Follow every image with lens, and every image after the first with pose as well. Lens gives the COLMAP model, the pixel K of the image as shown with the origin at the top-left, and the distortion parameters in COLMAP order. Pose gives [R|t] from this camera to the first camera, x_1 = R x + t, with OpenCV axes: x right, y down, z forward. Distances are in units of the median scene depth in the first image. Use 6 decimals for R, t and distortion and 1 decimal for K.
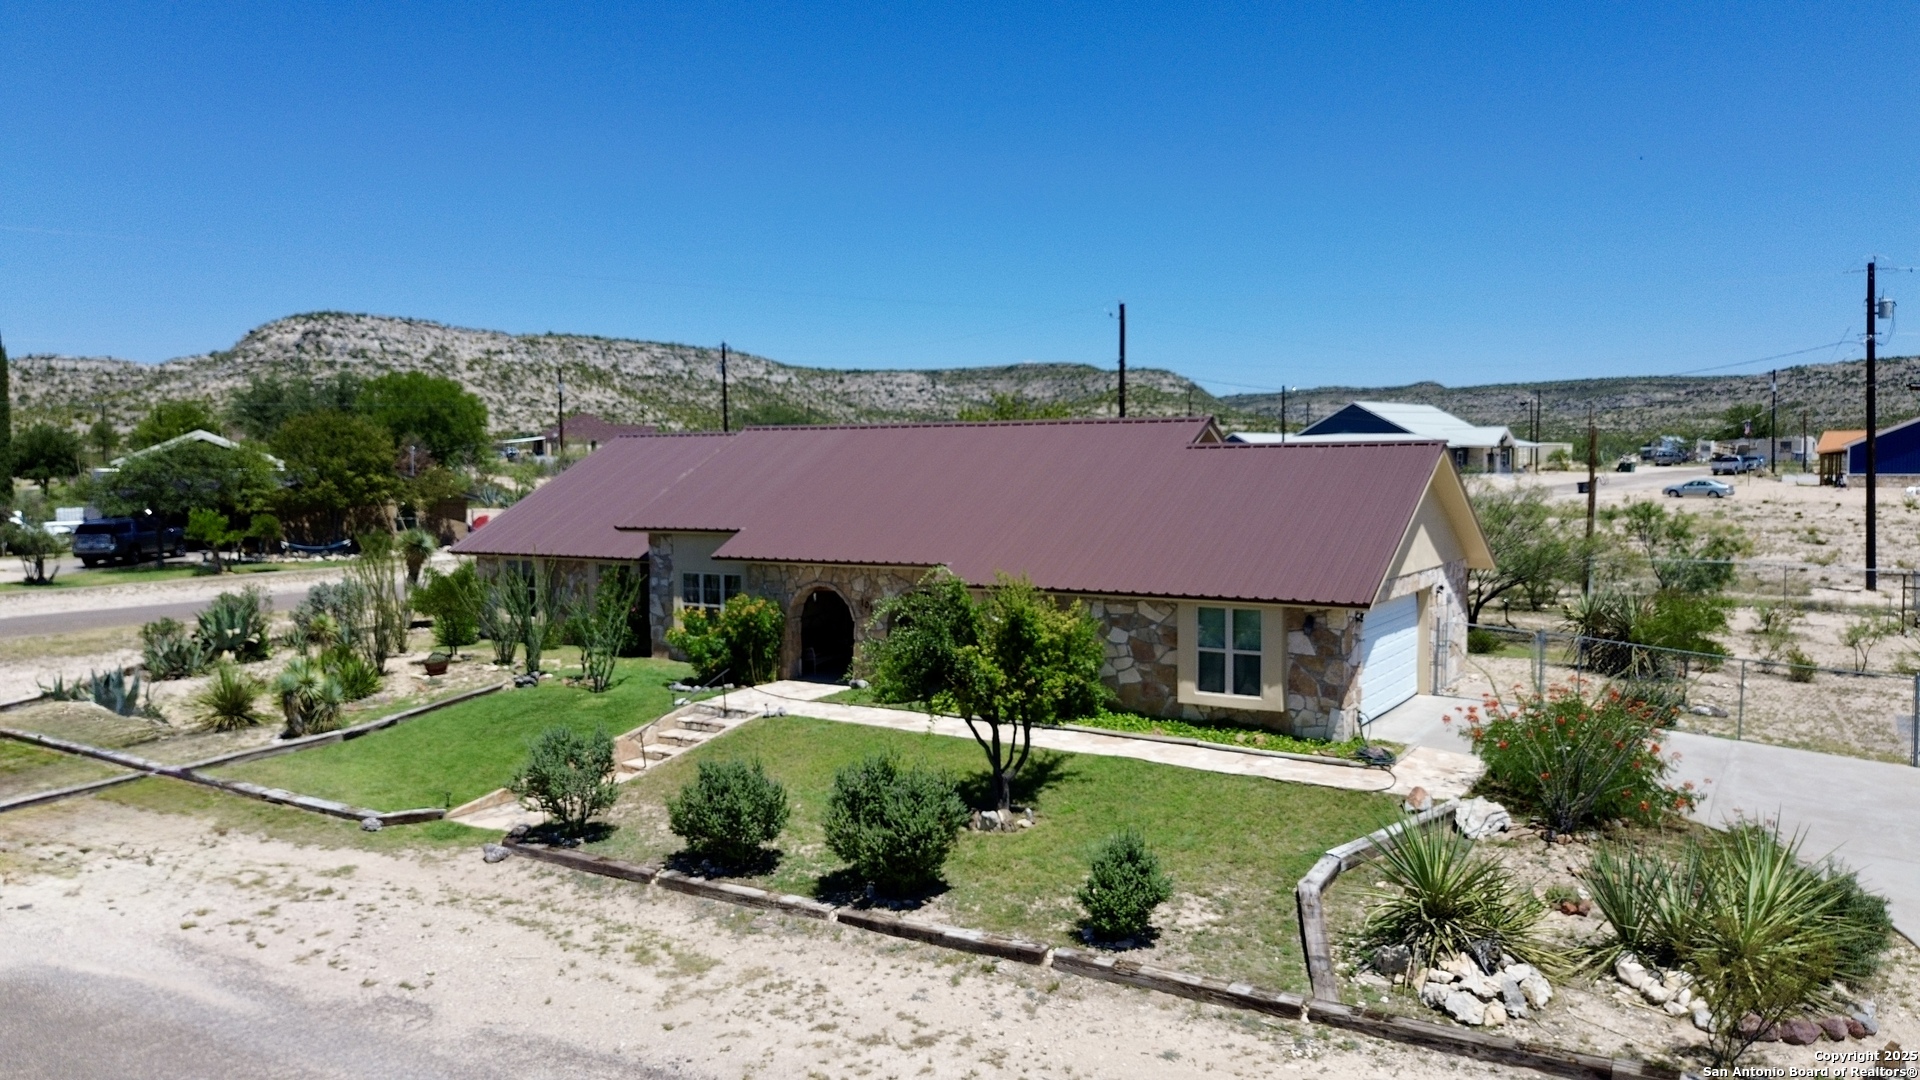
lens RADIAL K [[1365.1, 0, 954.5], [0, 1365.1, 537.2], [0, 0, 1]] dist [0.044955, -0.045323]
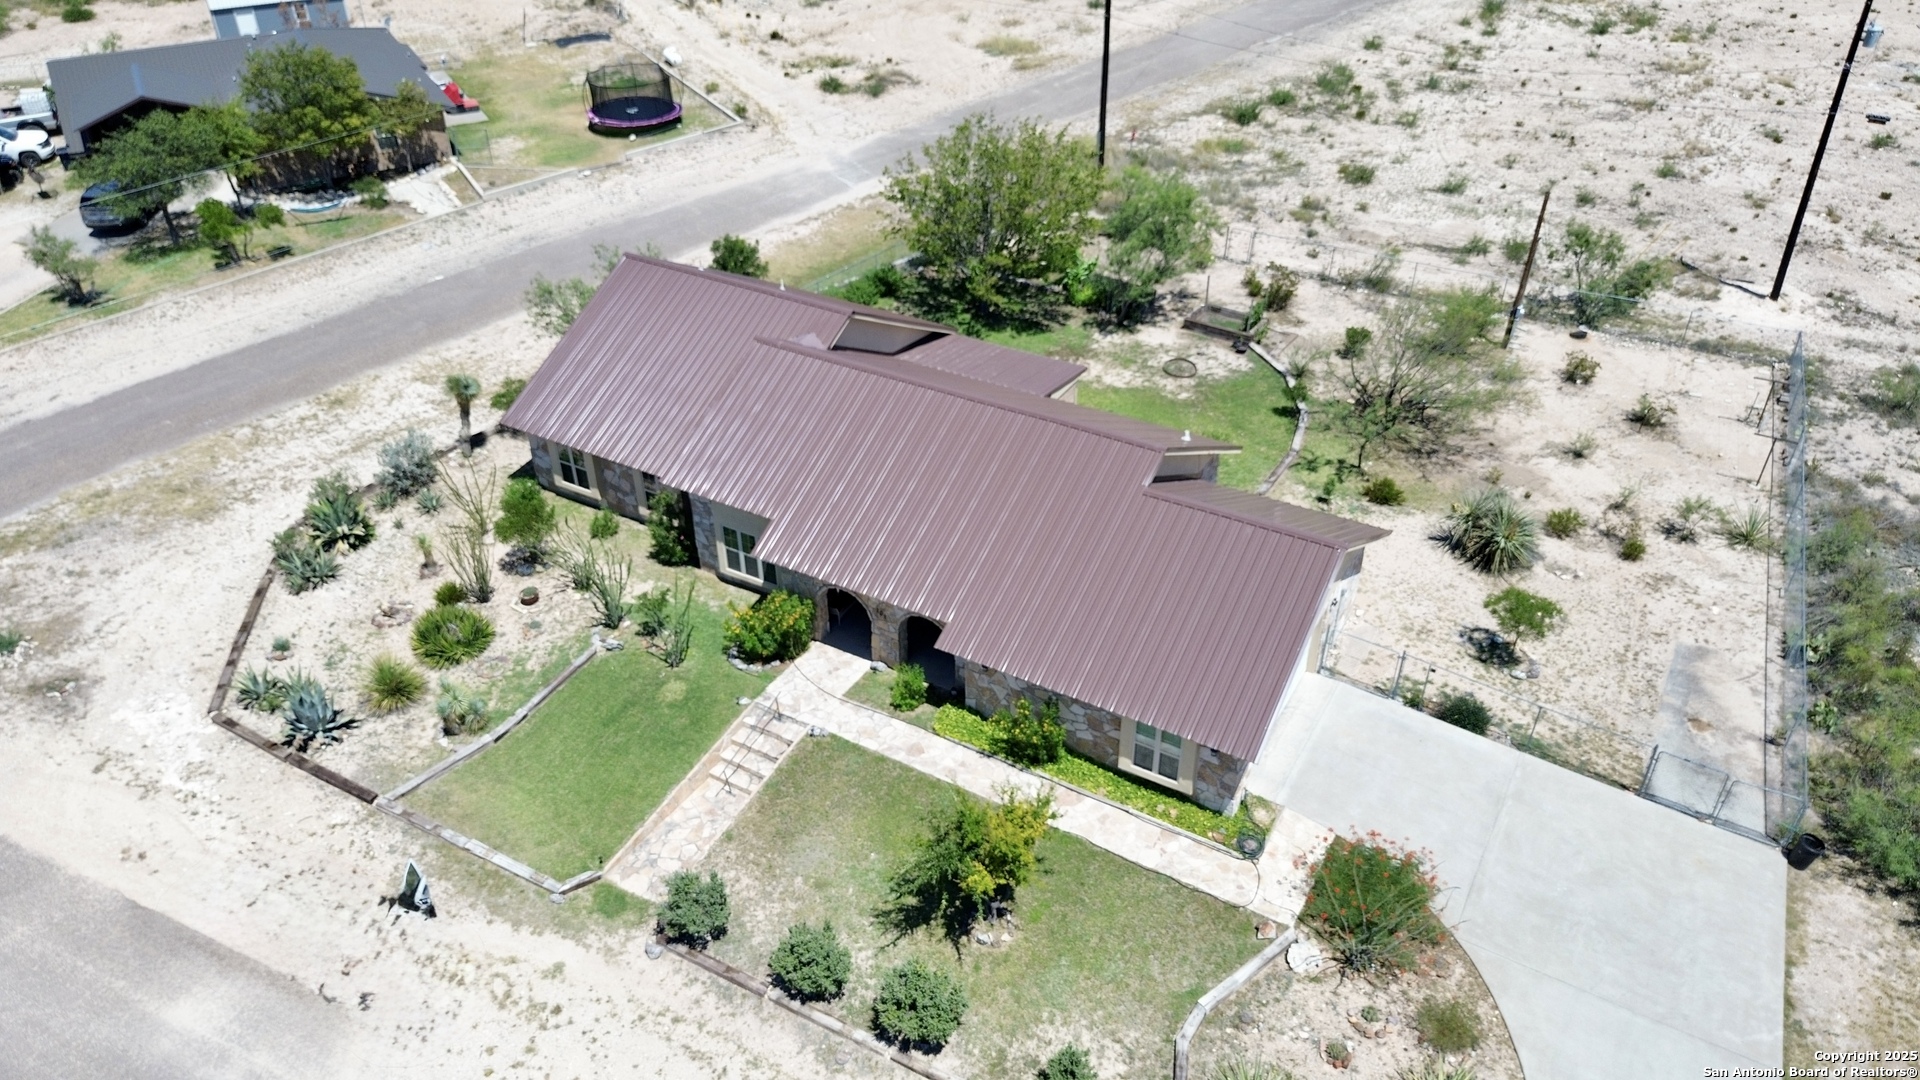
lens RADIAL K [[1365.1, 0, 953.5], [0, 1365.1, 539.4], [0, 0, 1]] dist [0.044955, -0.045323]
pose [[0.999740, -0.014973, 0.017196, -0.021268], [0.003973, 0.857046, 0.515225, -0.769104], [-0.022452, -0.515023, 0.856882, -0.051023]]
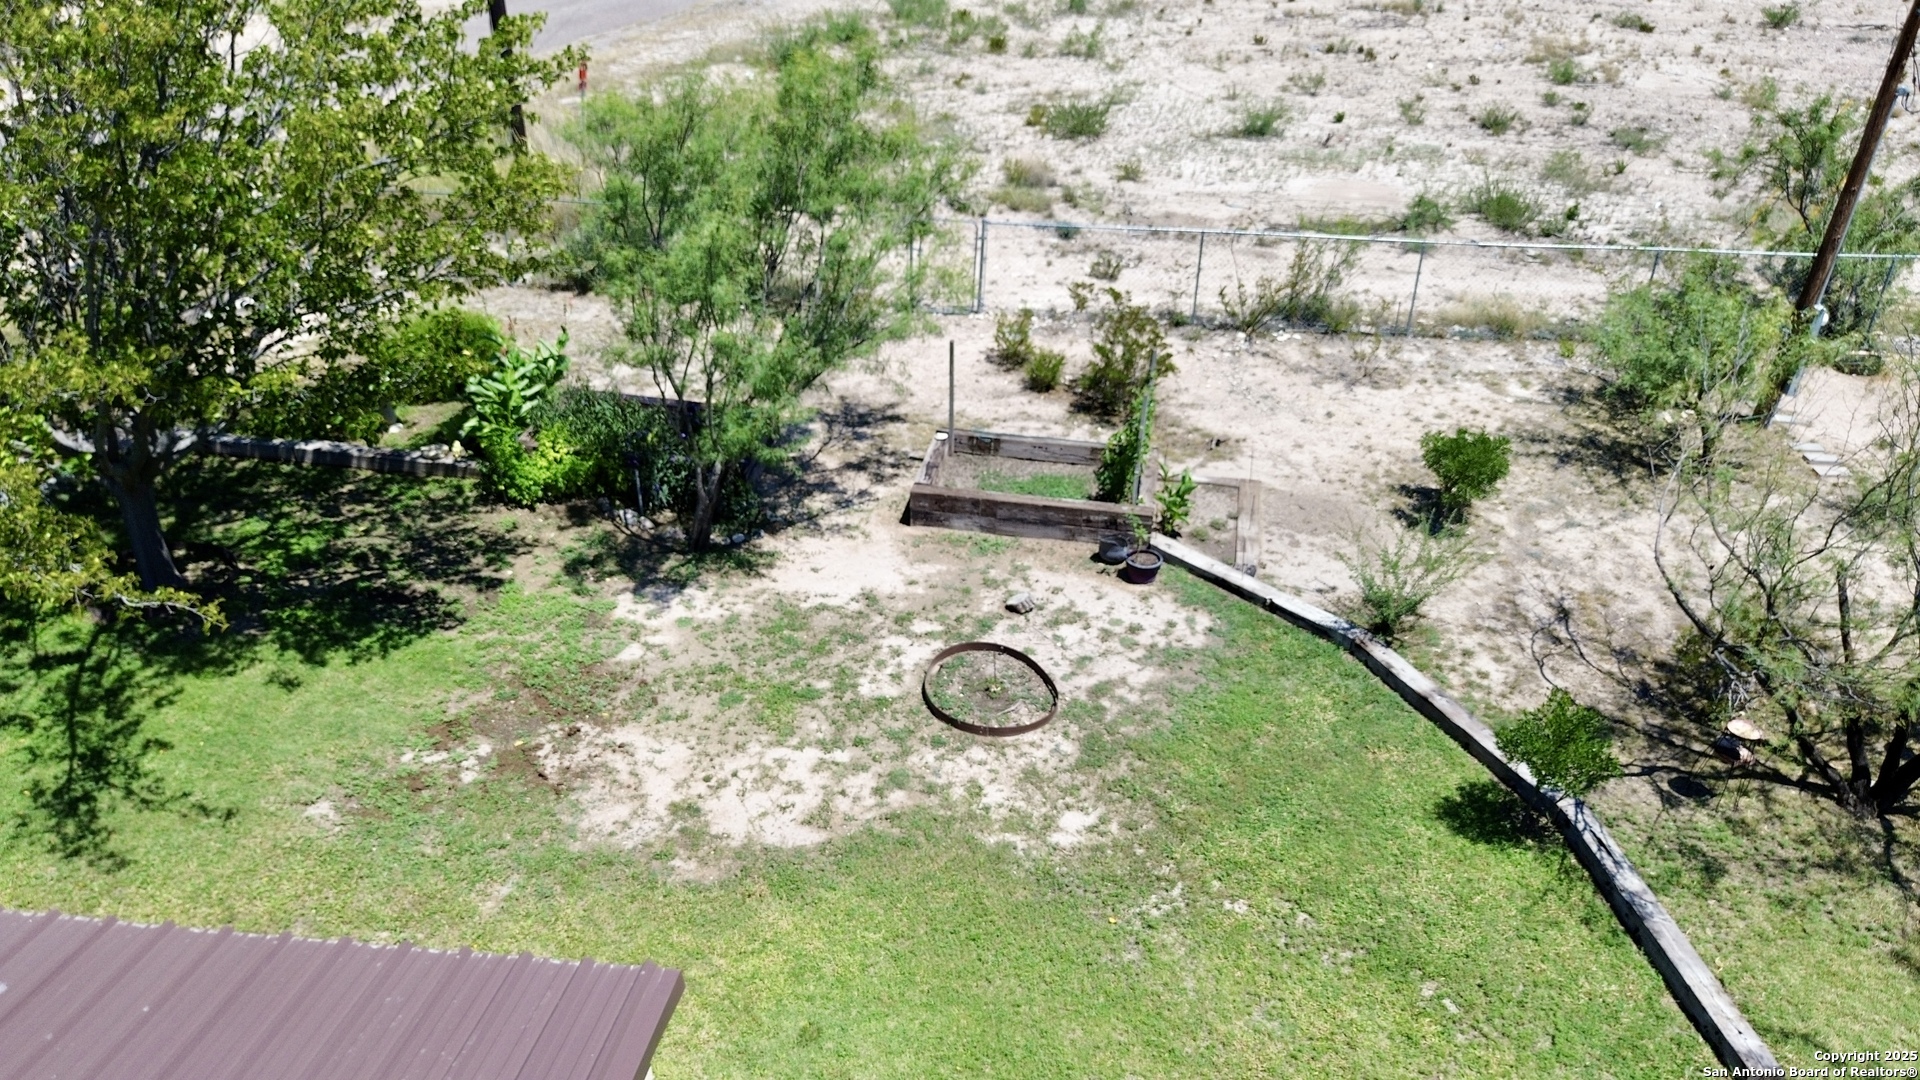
lens RADIAL K [[1365.1, 0, 955.4], [0, 1365.1, 546.9], [0, 0, 1]] dist [0.044955, -0.045323]
pose [[0.905166, -0.195555, 0.377403, 0.163971], [0.006536, 0.894183, 0.447653, -0.197034], [-0.425009, -0.402734, 0.810662, 1.484606]]
